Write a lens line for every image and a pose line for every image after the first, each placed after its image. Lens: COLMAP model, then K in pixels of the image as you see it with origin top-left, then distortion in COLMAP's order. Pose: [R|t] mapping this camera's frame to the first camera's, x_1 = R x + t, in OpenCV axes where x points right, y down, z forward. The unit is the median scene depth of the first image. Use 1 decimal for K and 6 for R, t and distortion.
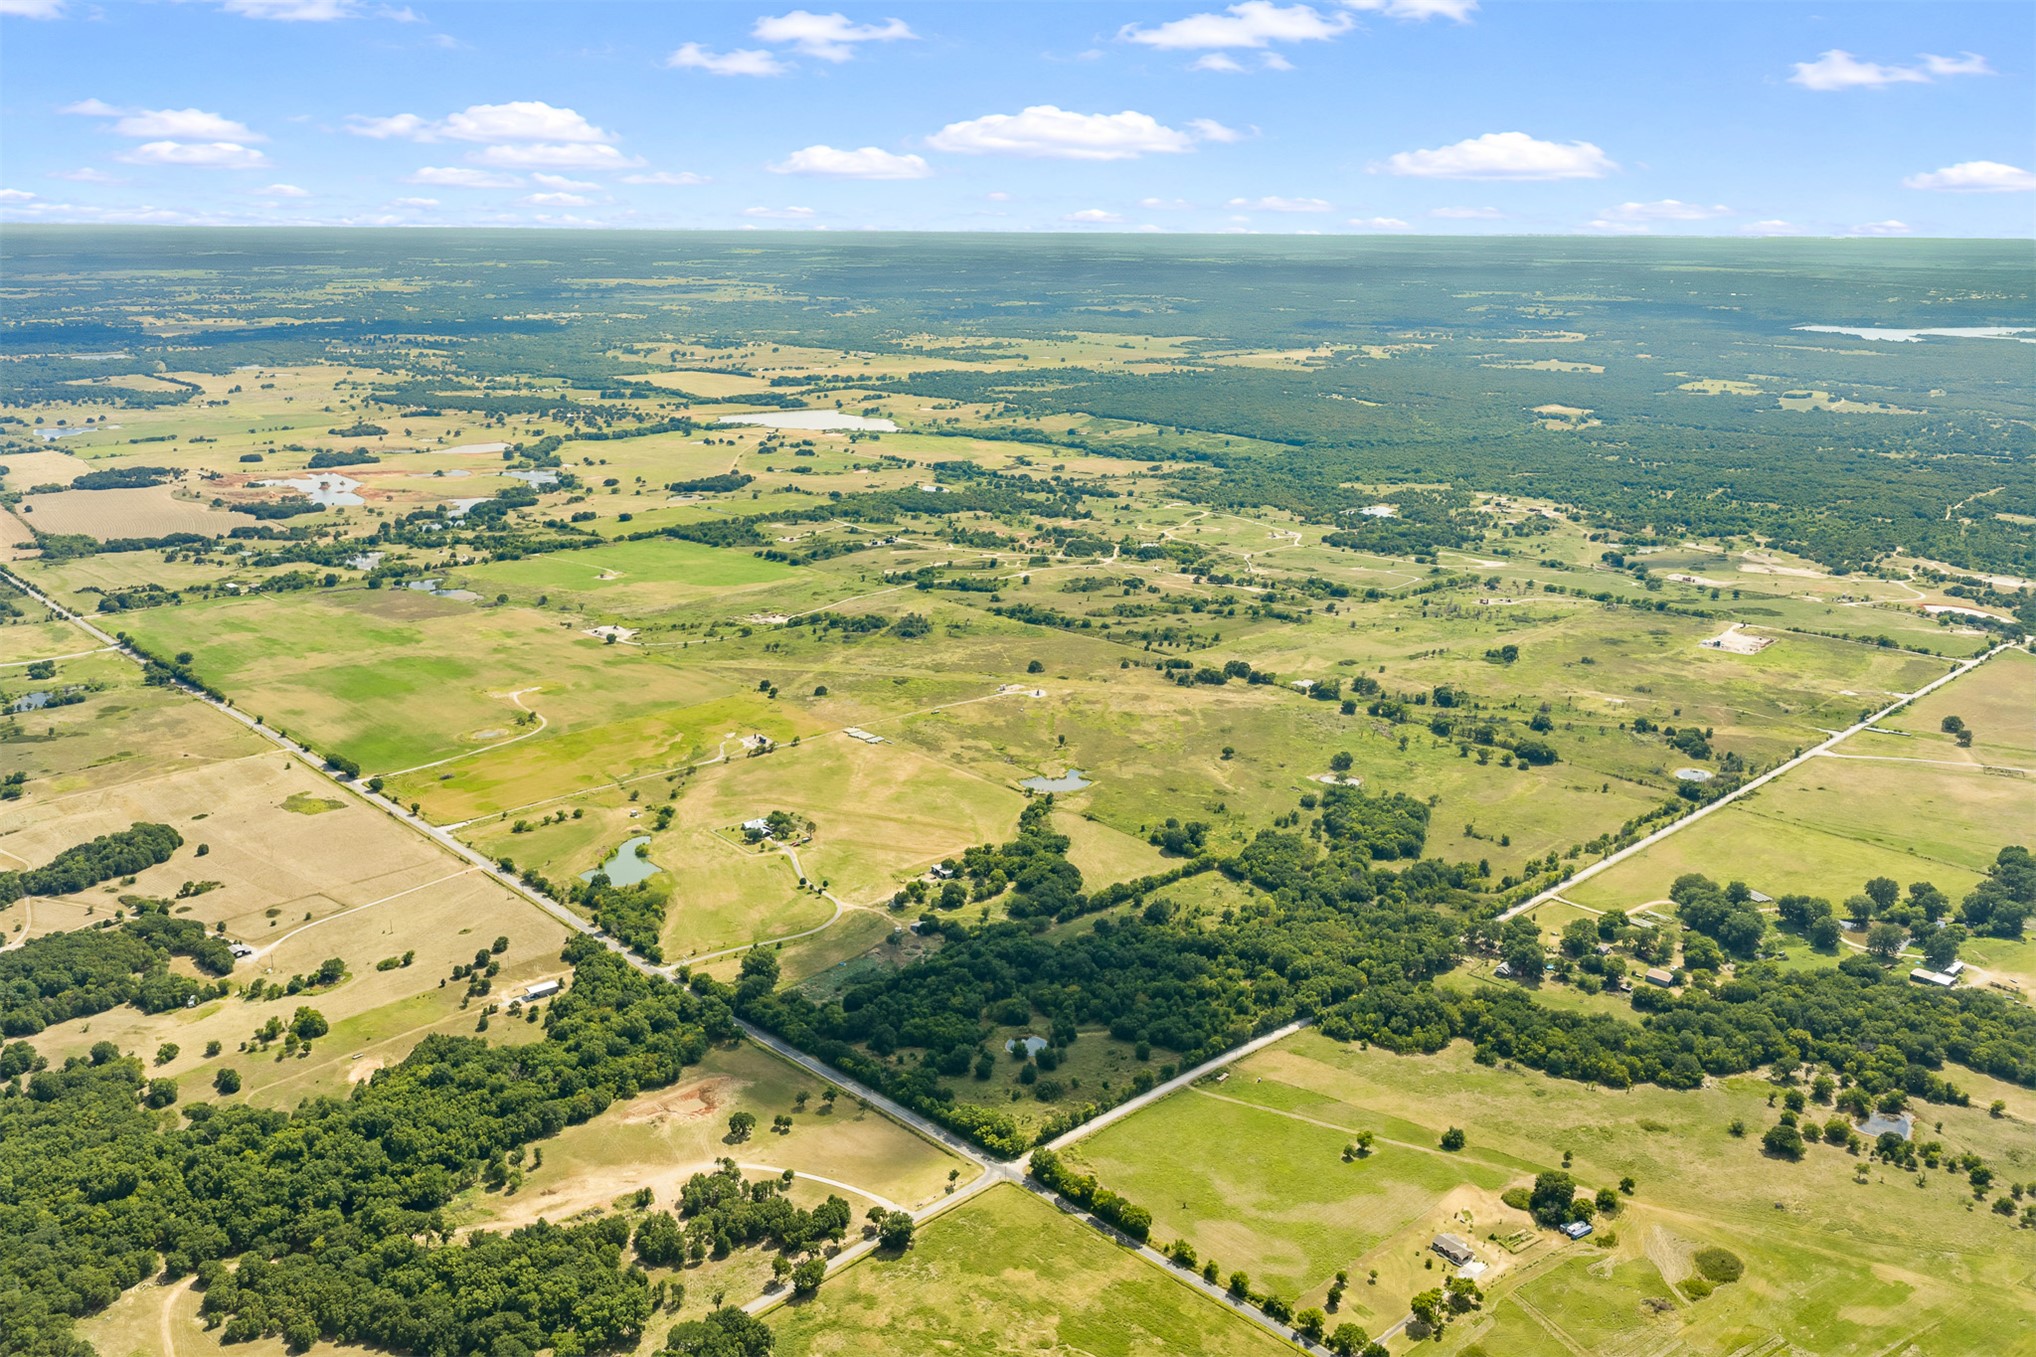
lens RADIAL K [[1687.3, 0, 1028.2], [0, 1687.3, 678.6], [0, 0, 1]] dist [0.008861, -0.007004]
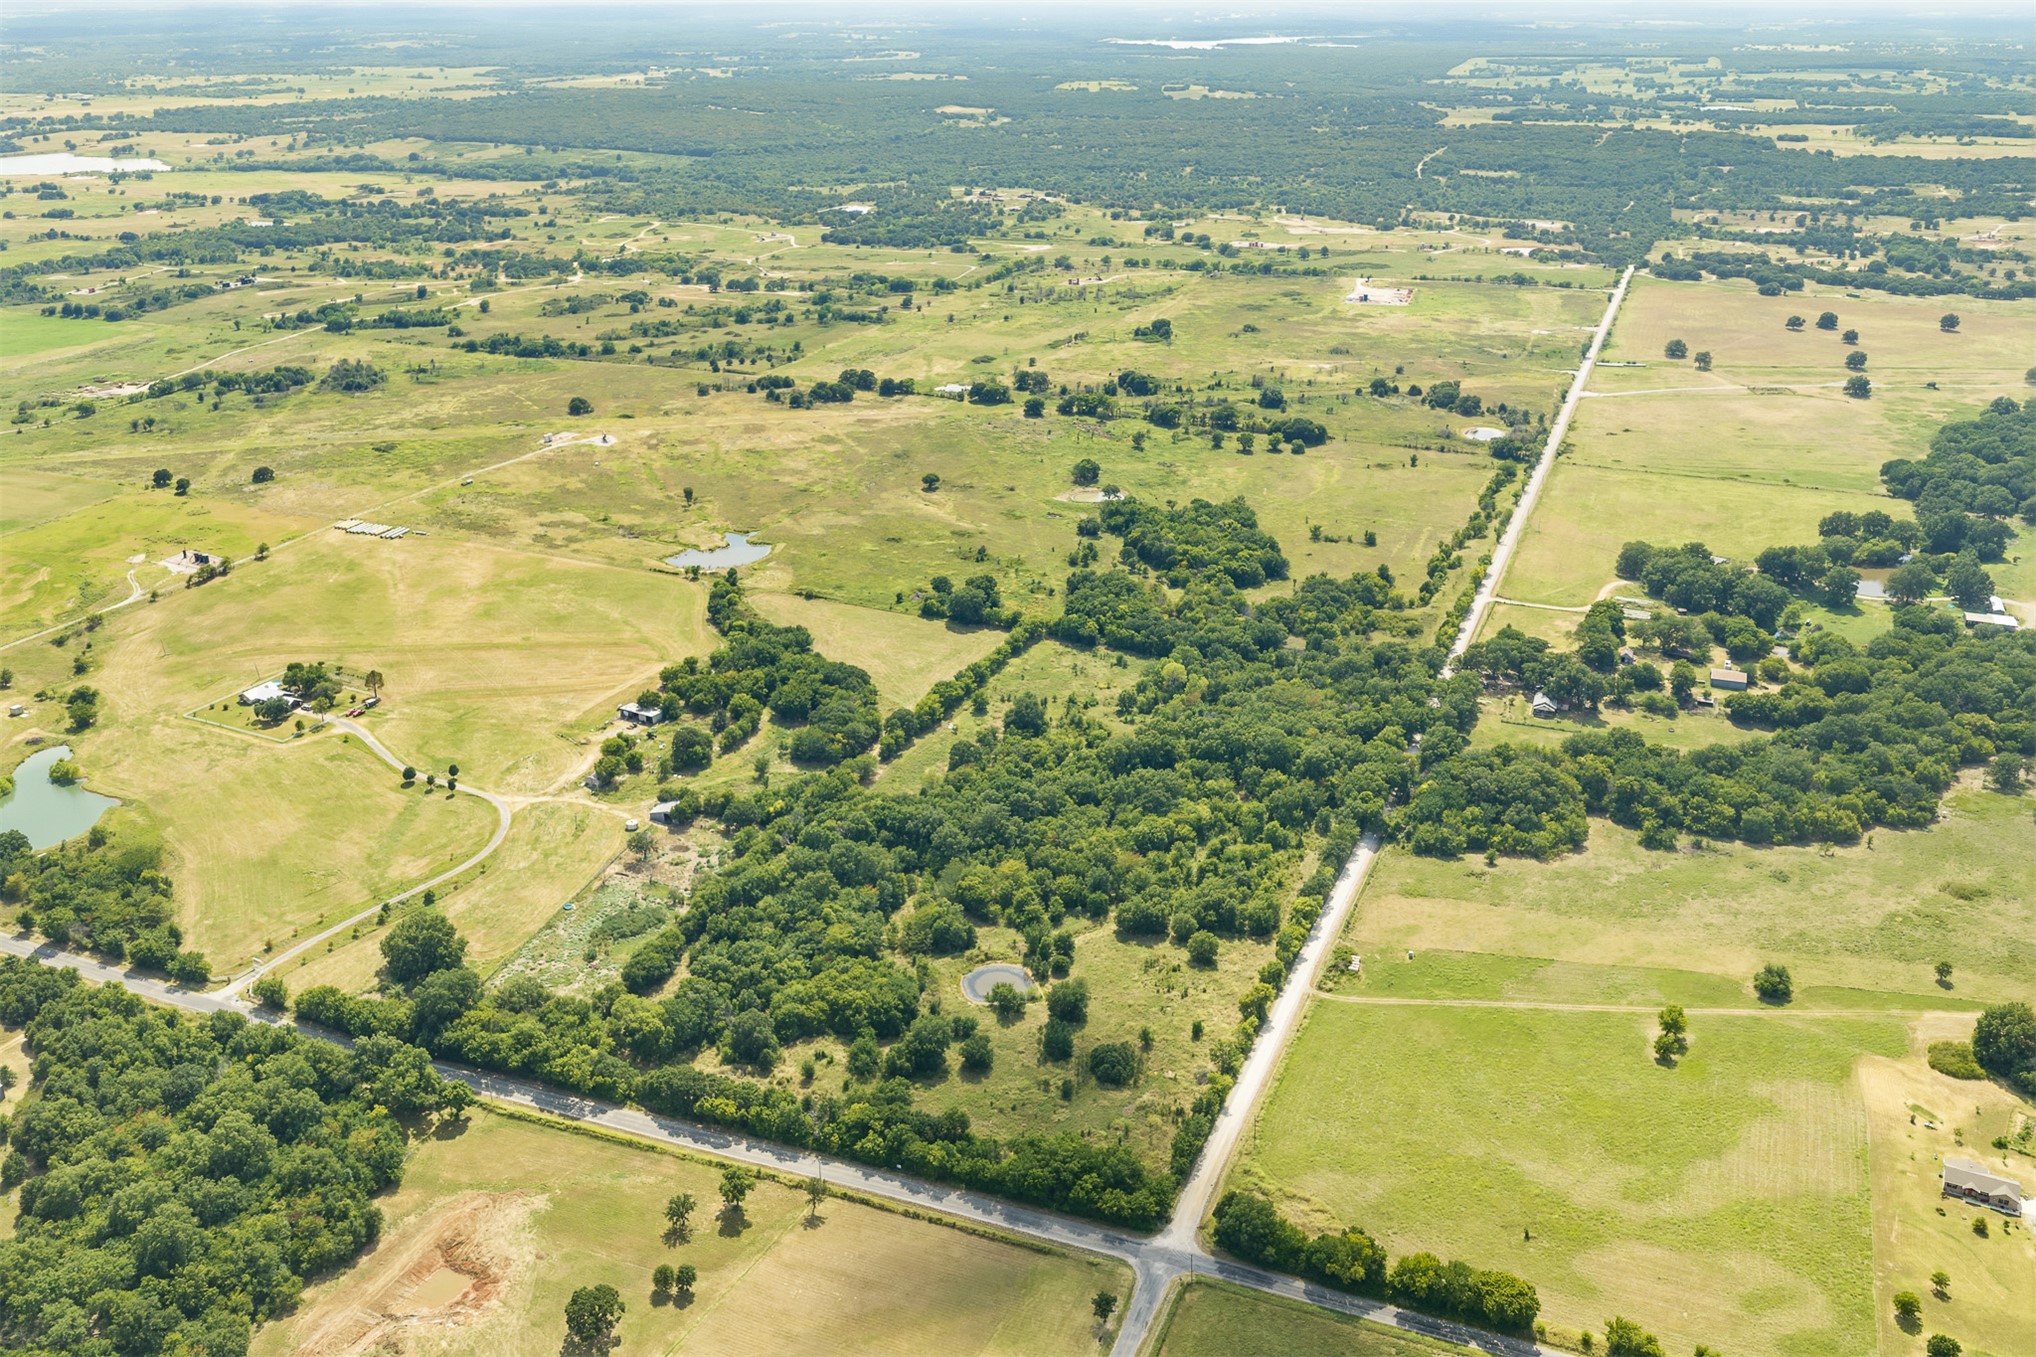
lens RADIAL K [[1679.8, 0, 1027.4], [0, 1679.8, 685.2], [0, 0, 1]] dist [0.024588, -0.041773]
pose [[0.912479, -0.169956, 0.372151, -0.111237], [0.118878, 0.980527, 0.156314, 0.020316], [-0.391471, -0.098392, 0.914915, 0.299454]]
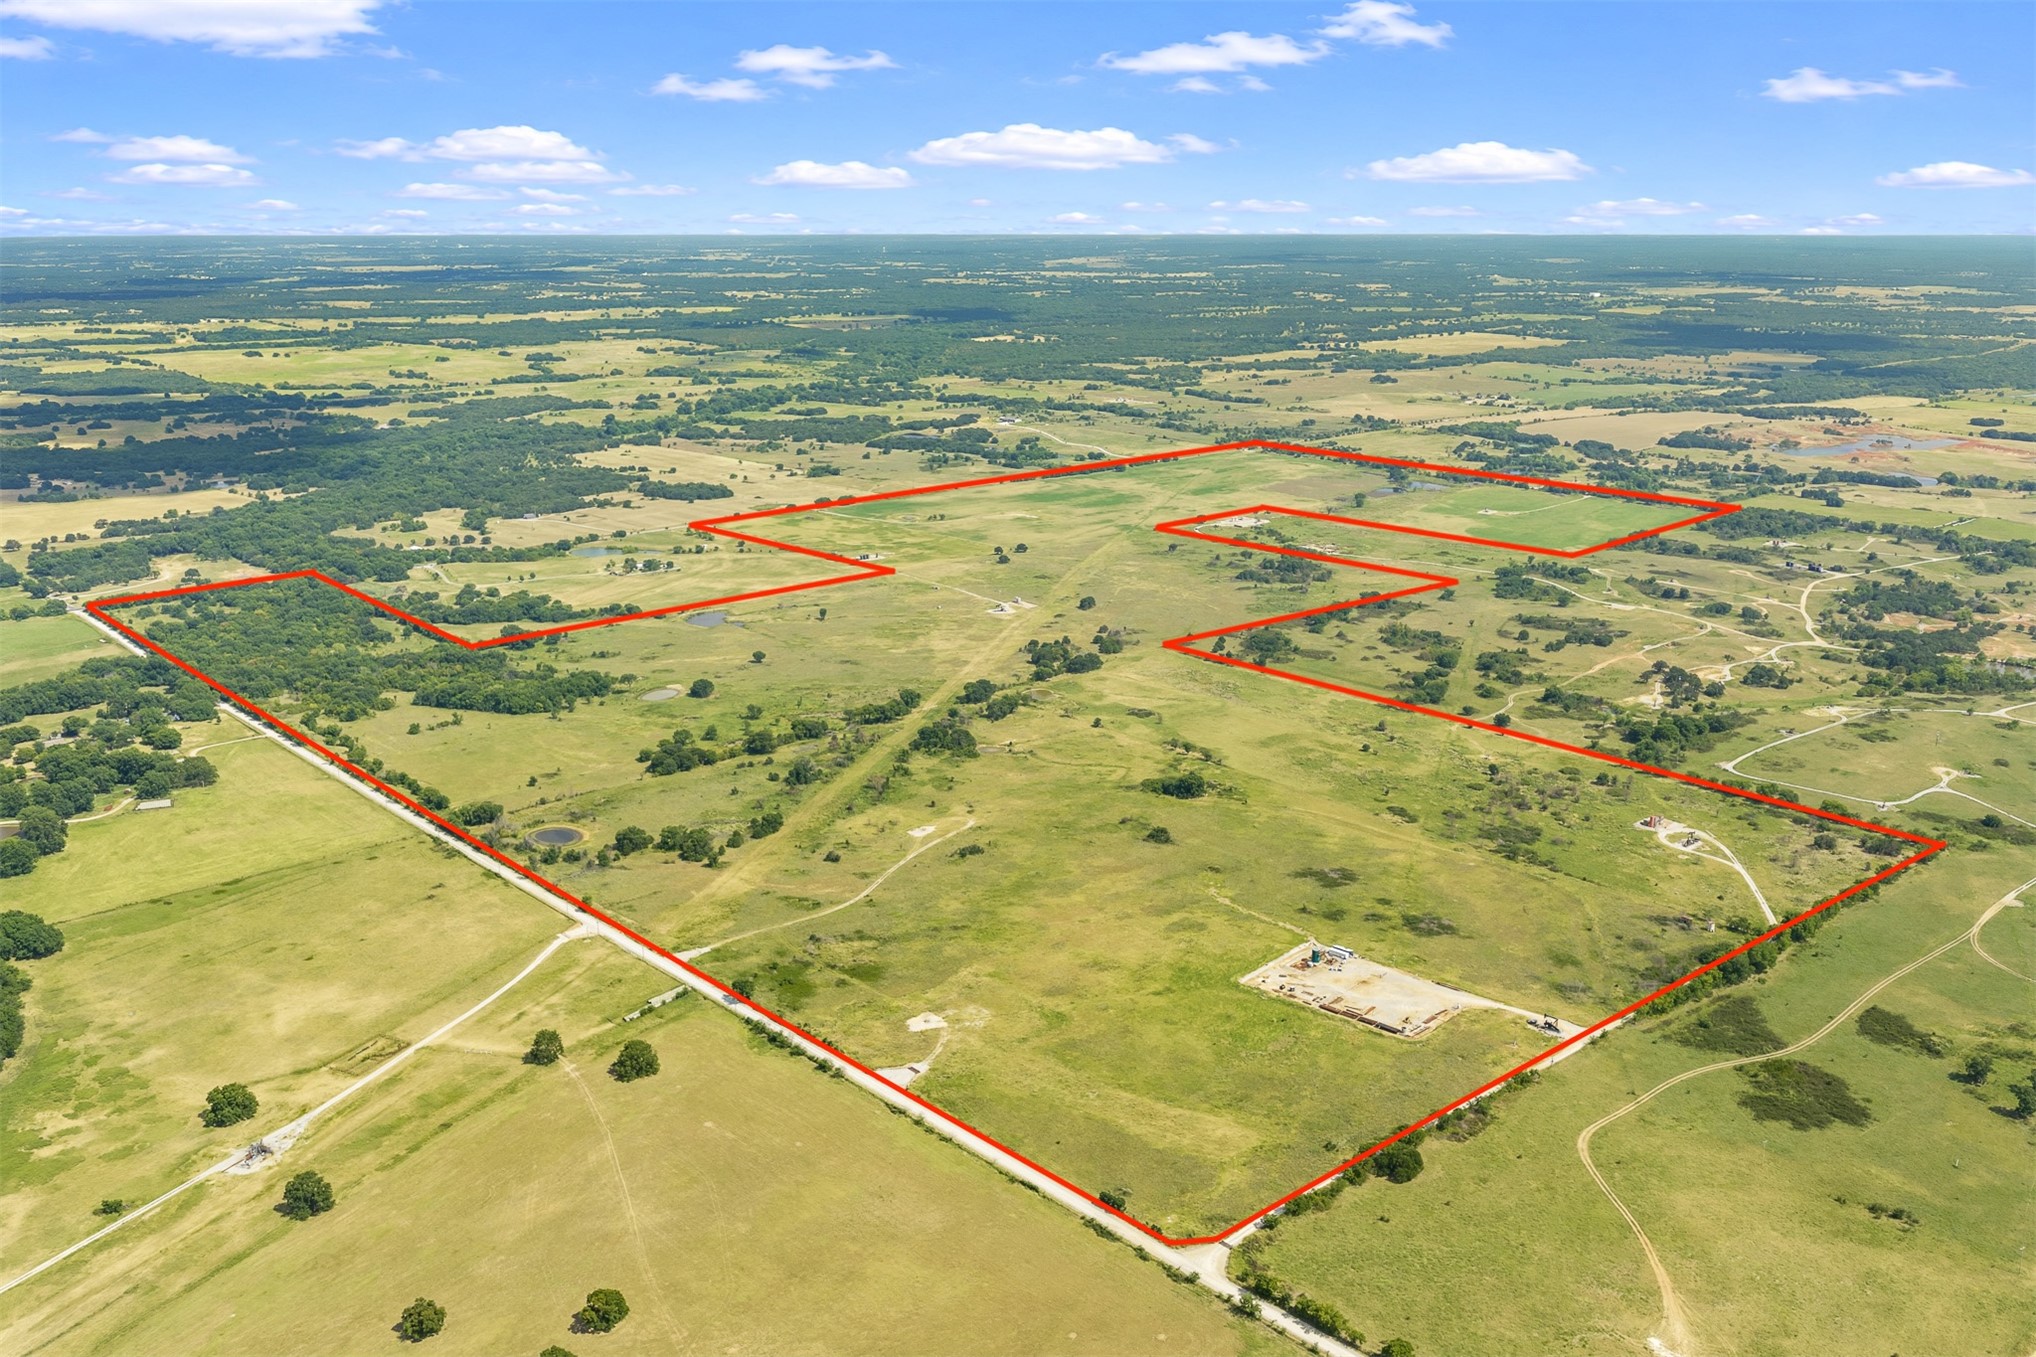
lens RADIAL K [[1717.7, 0, 1018.0], [0, 1717.7, 678.5], [0, 0, 1]] dist [-0.000432, -0.001607]
pose [[-0.043654, 0.253871, -0.966253, 0.904324], [-0.264128, 0.929828, 0.256234, -0.195763], [0.963499, 0.266399, 0.026464, 1.011537]]
